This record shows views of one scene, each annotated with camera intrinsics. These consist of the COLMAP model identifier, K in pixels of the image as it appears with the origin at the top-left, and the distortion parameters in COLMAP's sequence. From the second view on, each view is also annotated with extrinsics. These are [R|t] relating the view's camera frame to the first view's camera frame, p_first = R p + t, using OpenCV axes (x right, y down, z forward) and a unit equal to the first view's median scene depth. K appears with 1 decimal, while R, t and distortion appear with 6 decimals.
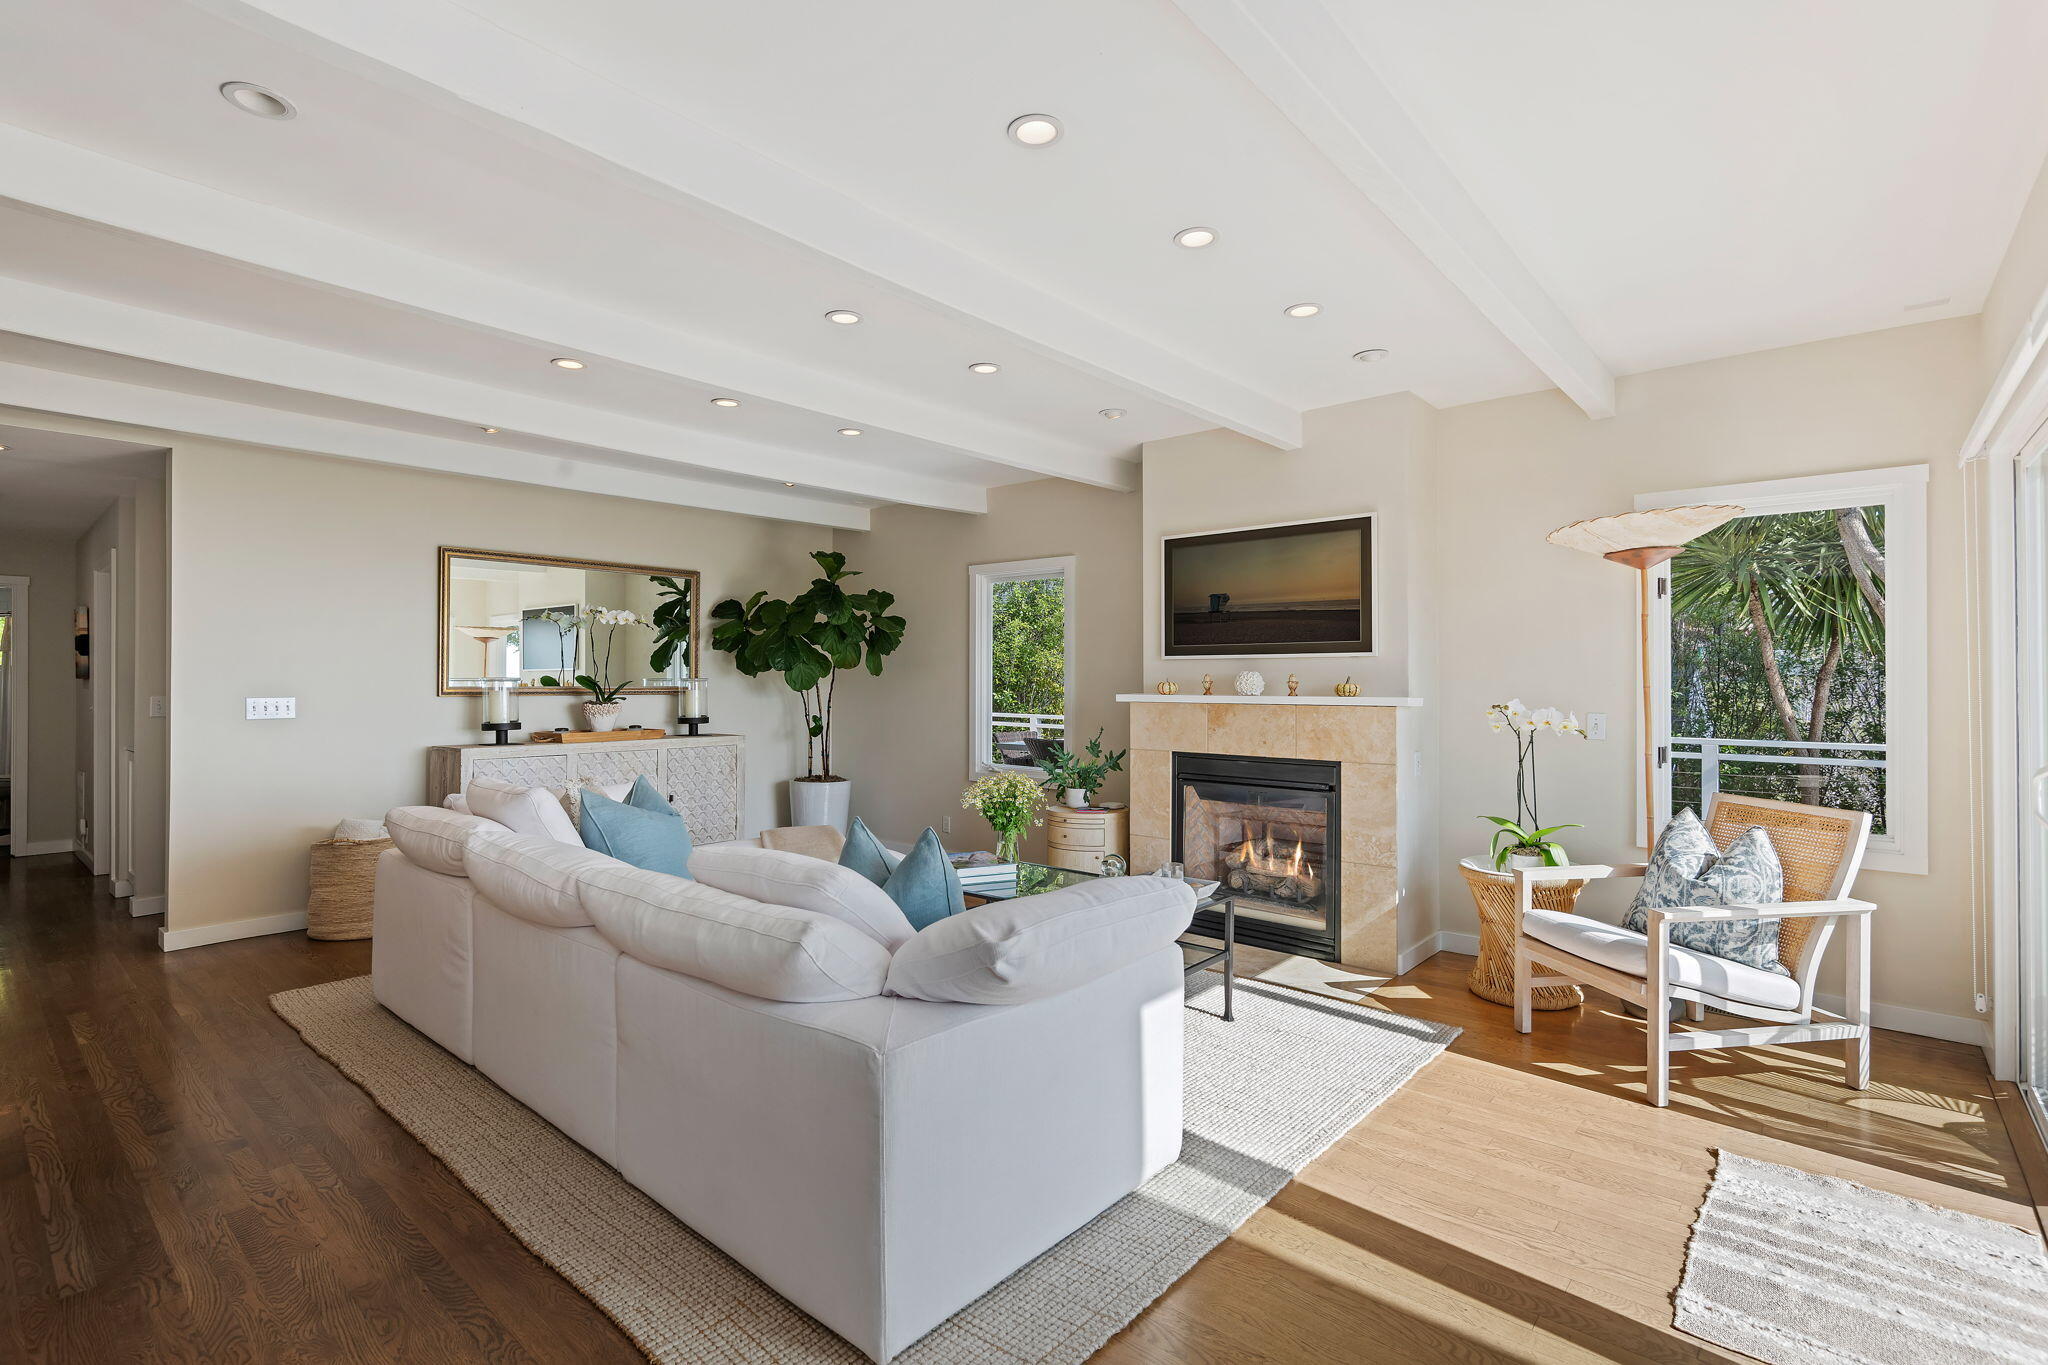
lens RADIAL K [[956.2, 0, 1025.4], [0, 956.2, 674.1], [0, 0, 1]] dist [-0.000628, -0.000105]
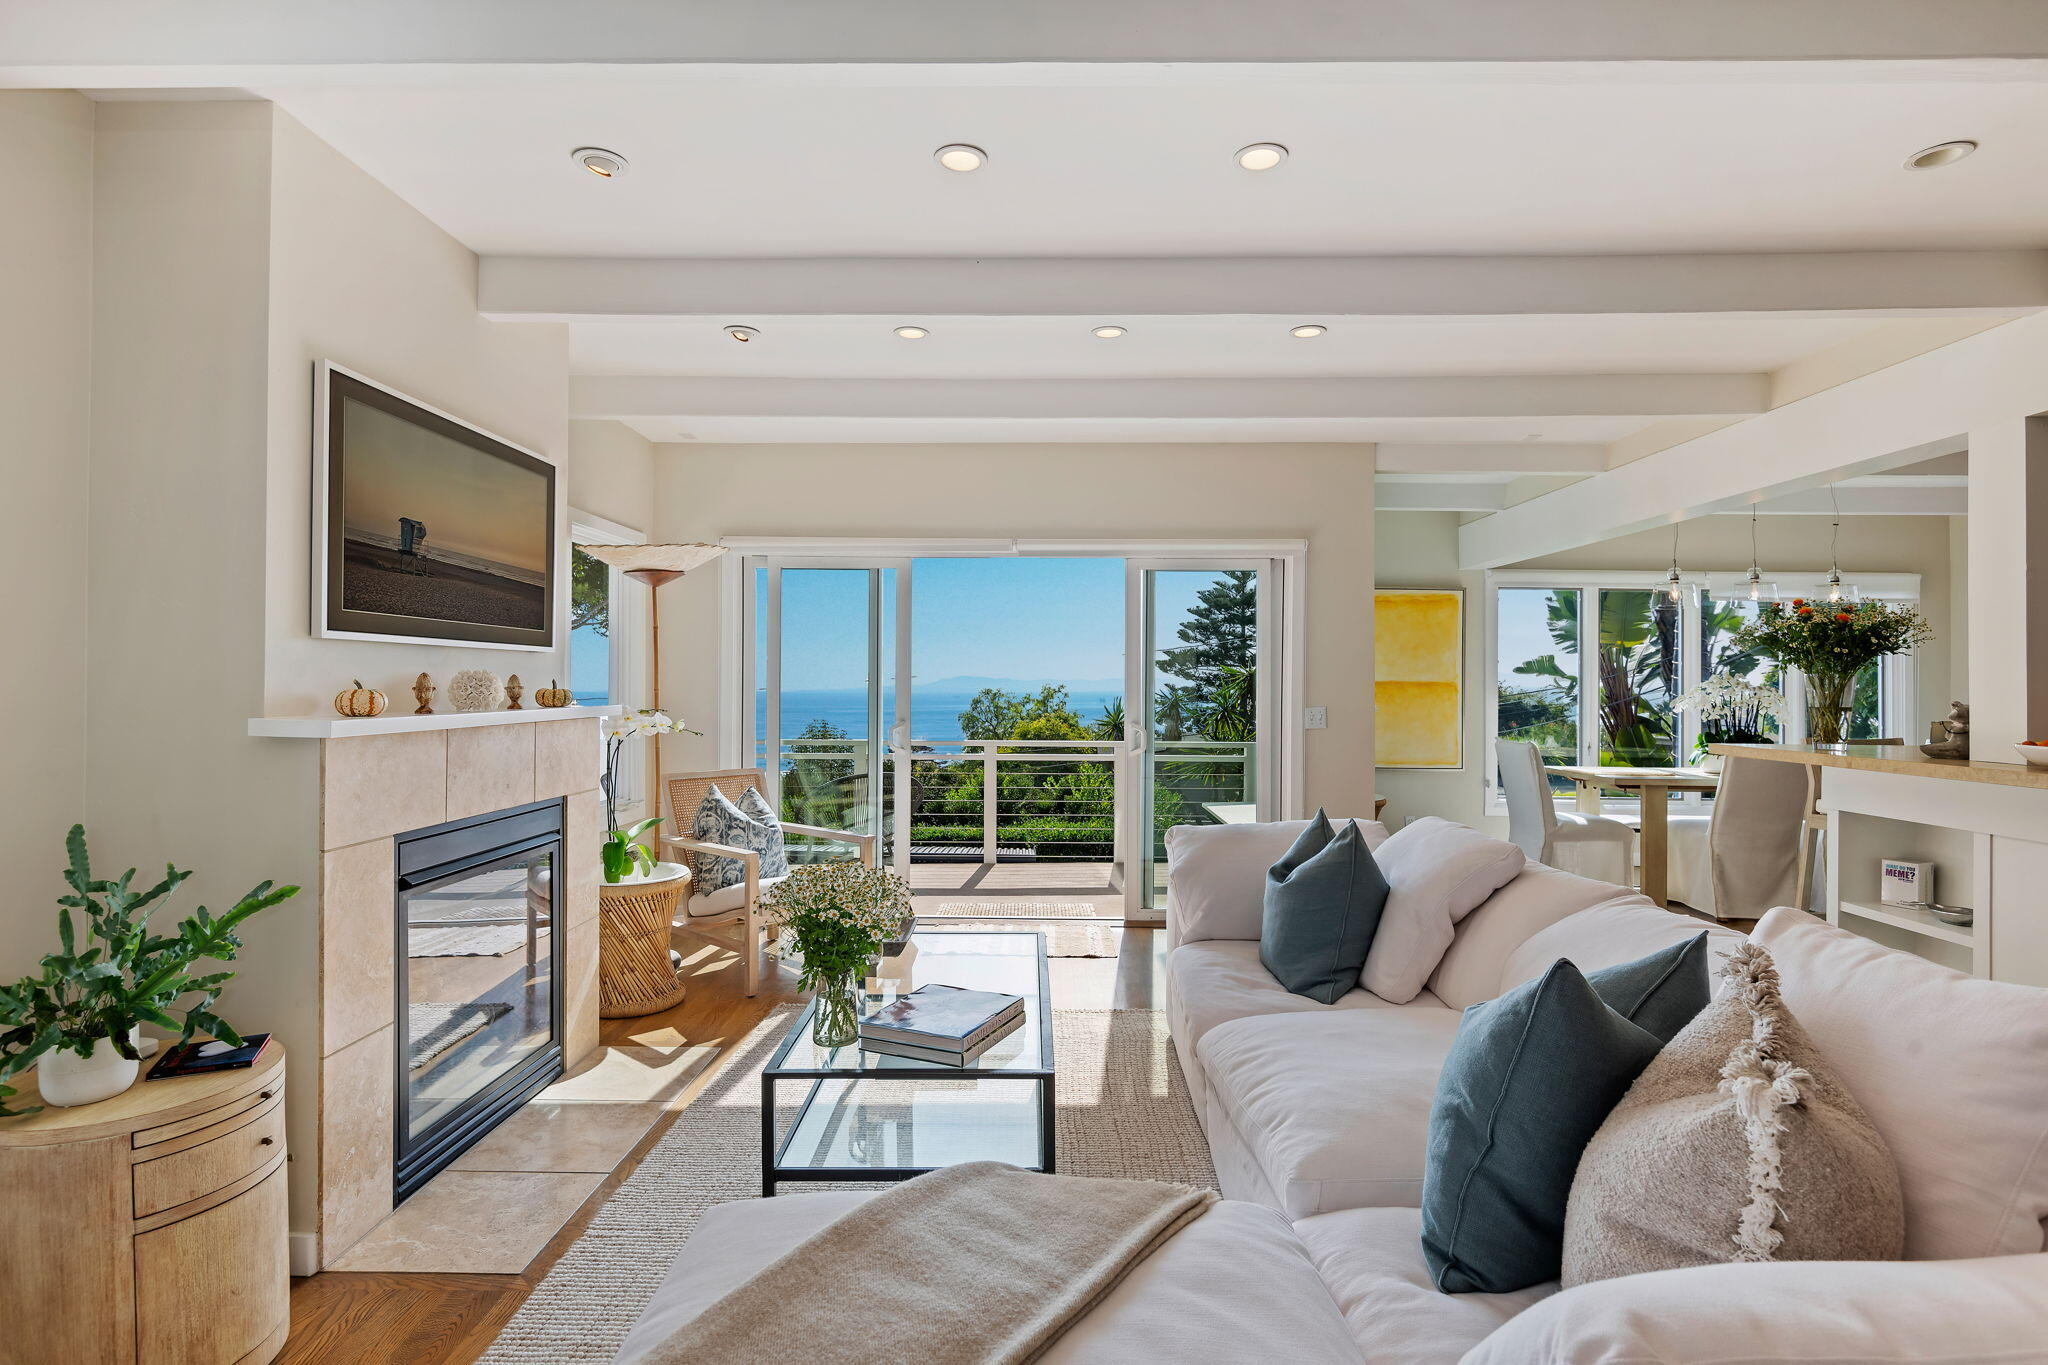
lens RADIAL K [[1026.5, 0, 1025.0], [0, 1026.5, 670.4], [0, 0, 1]] dist [-0.002634, -0.000669]
pose [[-0.641259, 0.007128, 0.767292, -0.448063], [-0.004767, 0.999901, -0.013273, 0.004728], [-0.767310, -0.012169, -0.641161, 1.108065]]
